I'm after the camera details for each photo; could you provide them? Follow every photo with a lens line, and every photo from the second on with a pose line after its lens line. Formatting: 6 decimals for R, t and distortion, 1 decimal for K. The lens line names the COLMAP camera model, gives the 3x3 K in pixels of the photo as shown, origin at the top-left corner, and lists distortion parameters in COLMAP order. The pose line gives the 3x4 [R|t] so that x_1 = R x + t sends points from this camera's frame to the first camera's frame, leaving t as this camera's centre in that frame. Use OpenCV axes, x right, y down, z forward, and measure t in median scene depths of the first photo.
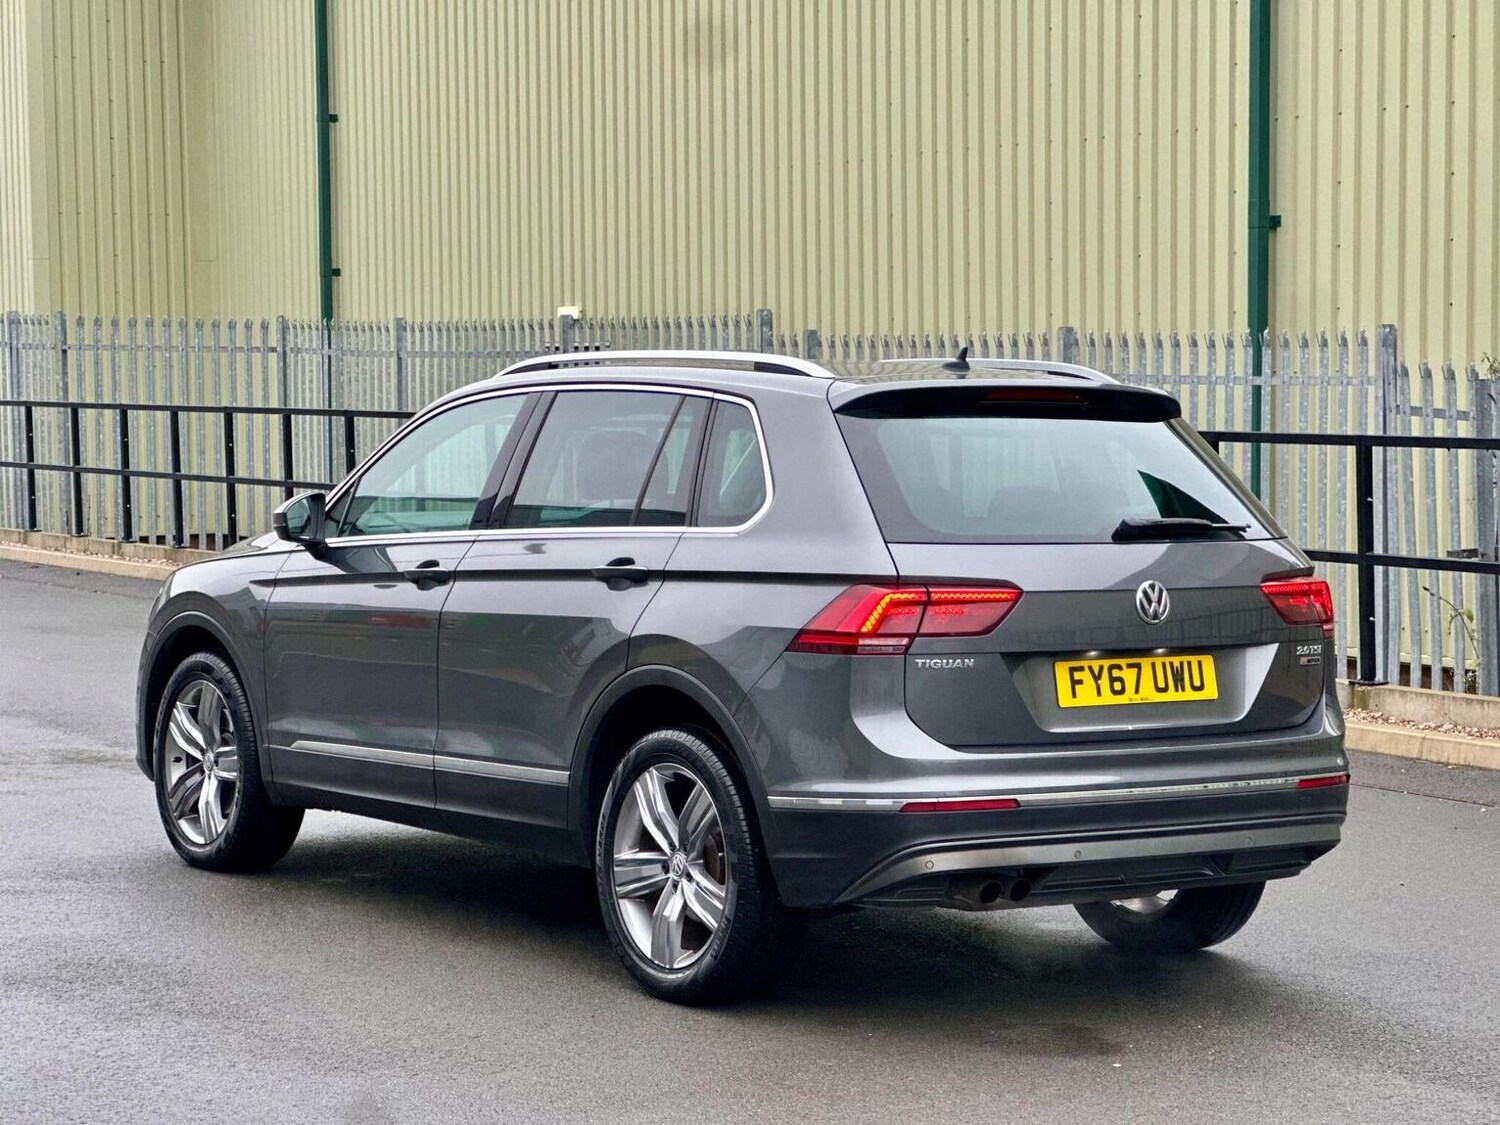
lens RADIAL K [[3336.5, 0, 759.5], [0, 3336.5, 560.6], [0, 0, 1]] dist [0.190094, 0.000000]
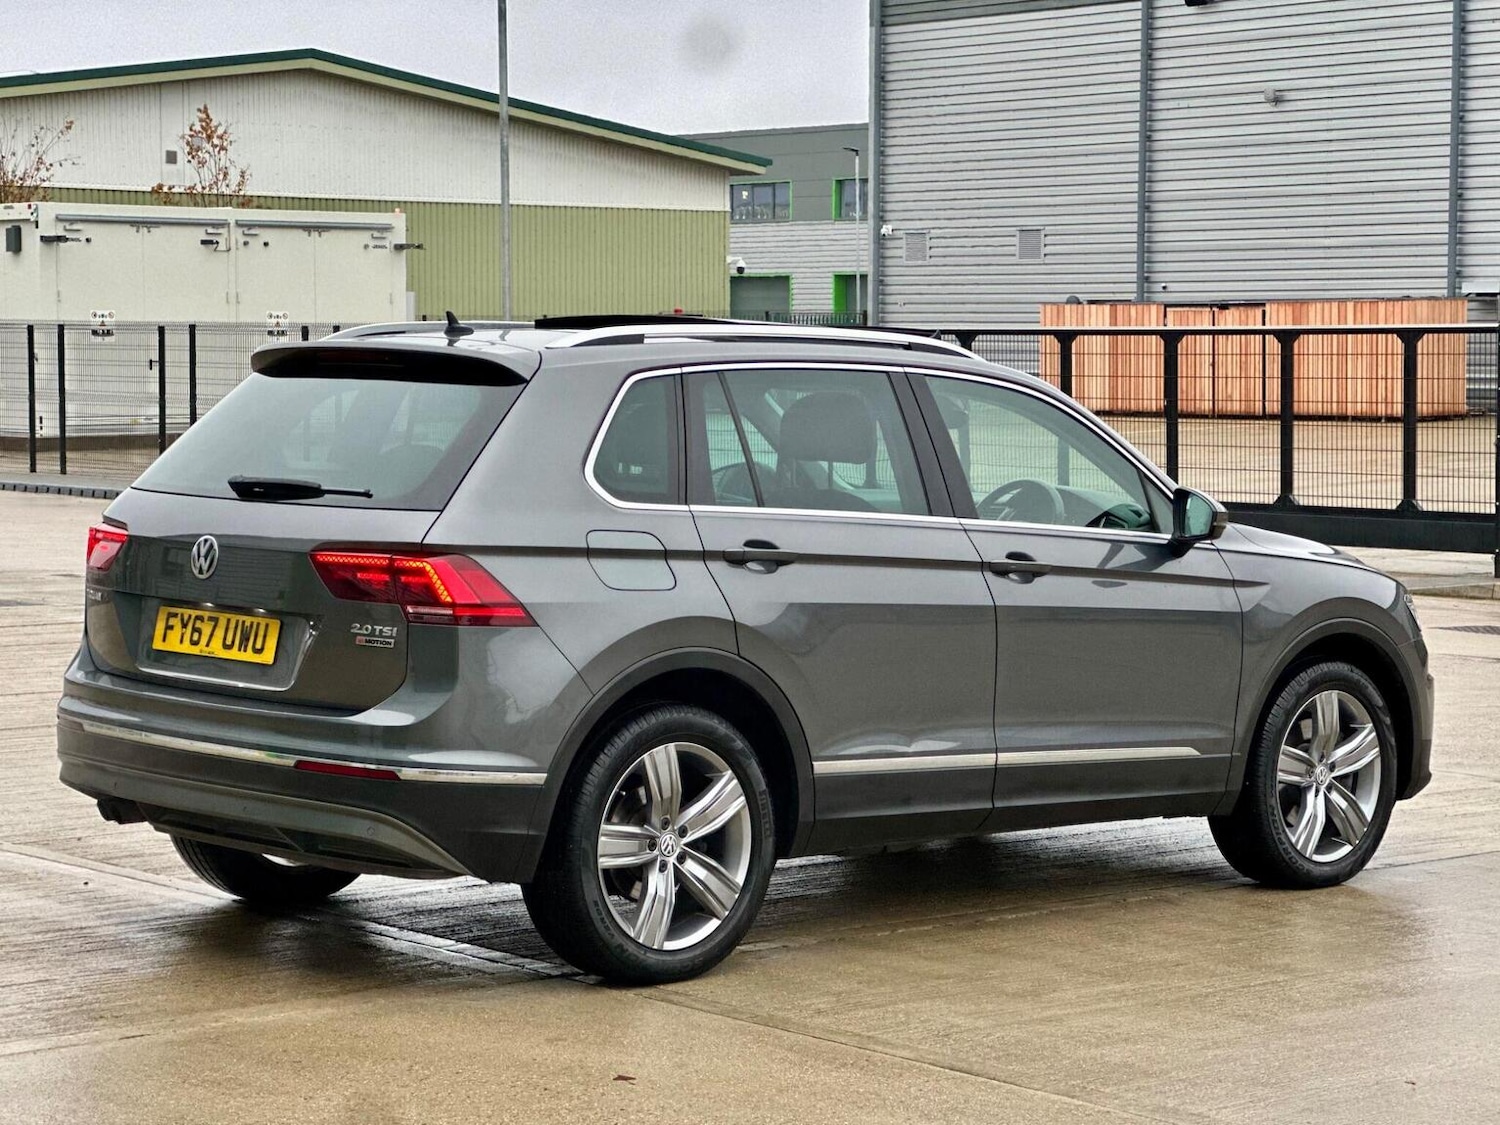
lens RADIAL K [[3336.5, 0, 690.7], [0, 3336.5, 557.5], [0, 0, 1]] dist [0.190094, 0.000000]
pose [[0.138647, 0.046731, -0.989239, 1.114986], [-0.070523, 0.996816, 0.037204, -0.034541], [0.987828, 0.064606, 0.141501, 0.981644]]
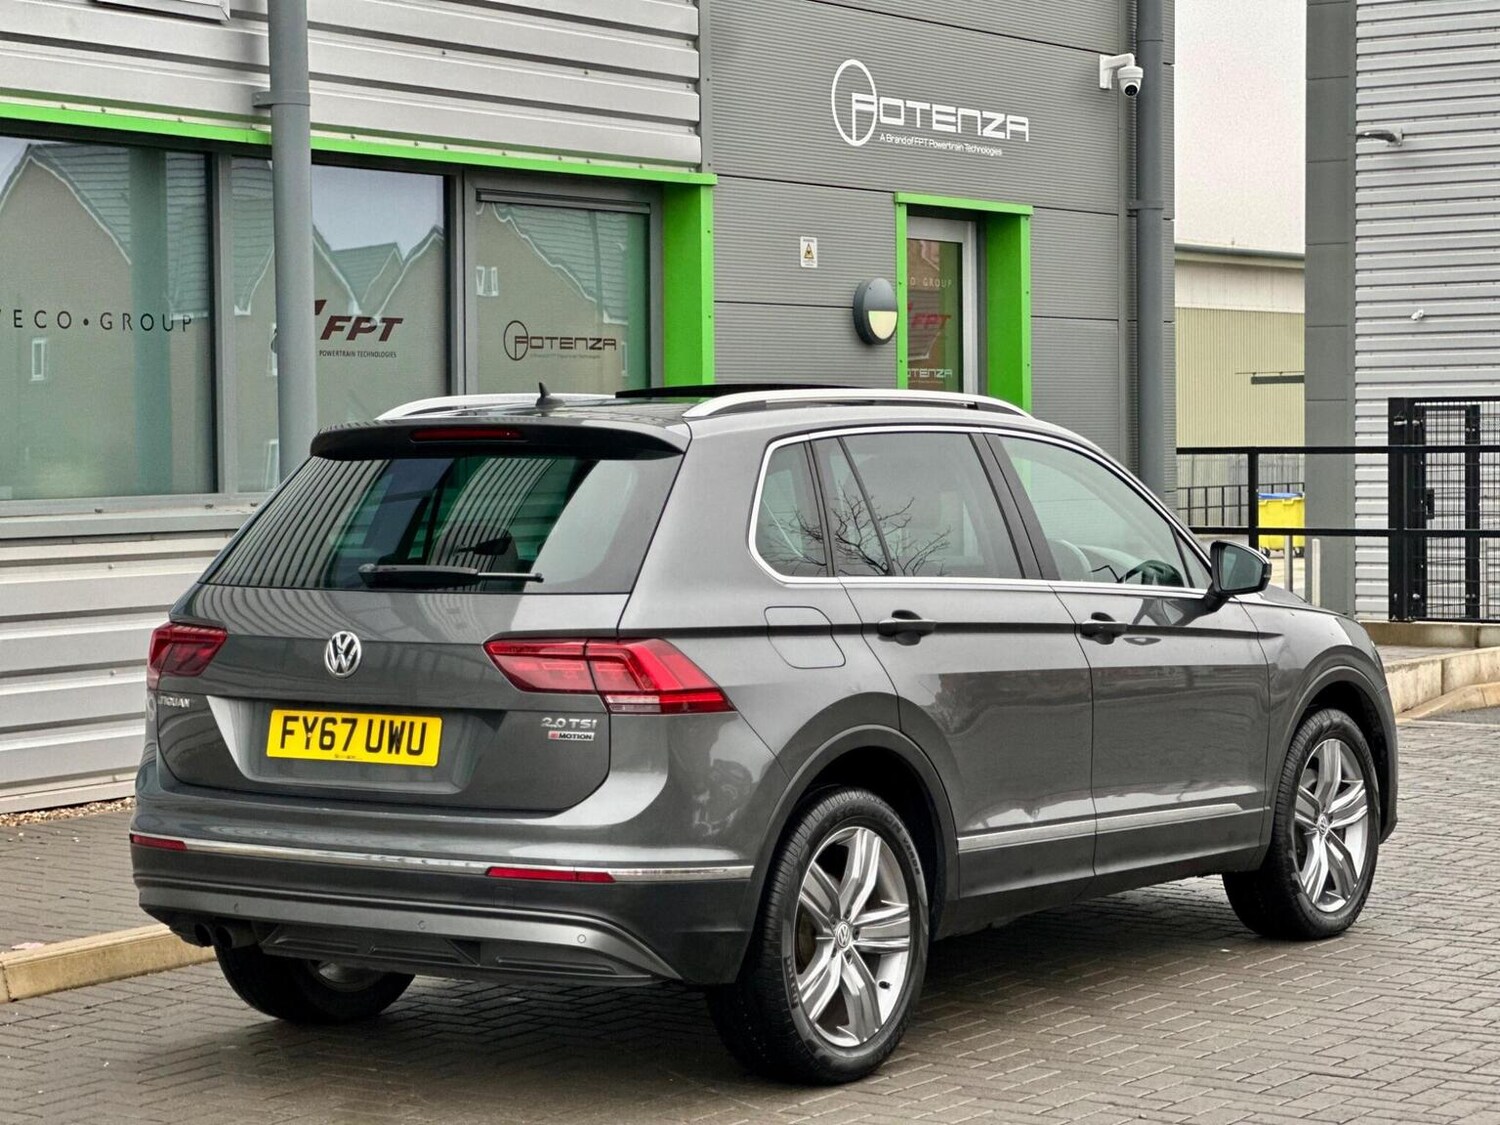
lens RADIAL K [[3336.5, 0, 713.1], [0, 3336.5, 604.0], [0, 0, 1]] dist [0.190094, 0.000000]
pose [[0.341460, 0.028737, -0.939457, 1.009953], [-0.032980, 0.999283, 0.018580, -0.021755], [0.939318, 0.024639, 0.342163, 0.761369]]
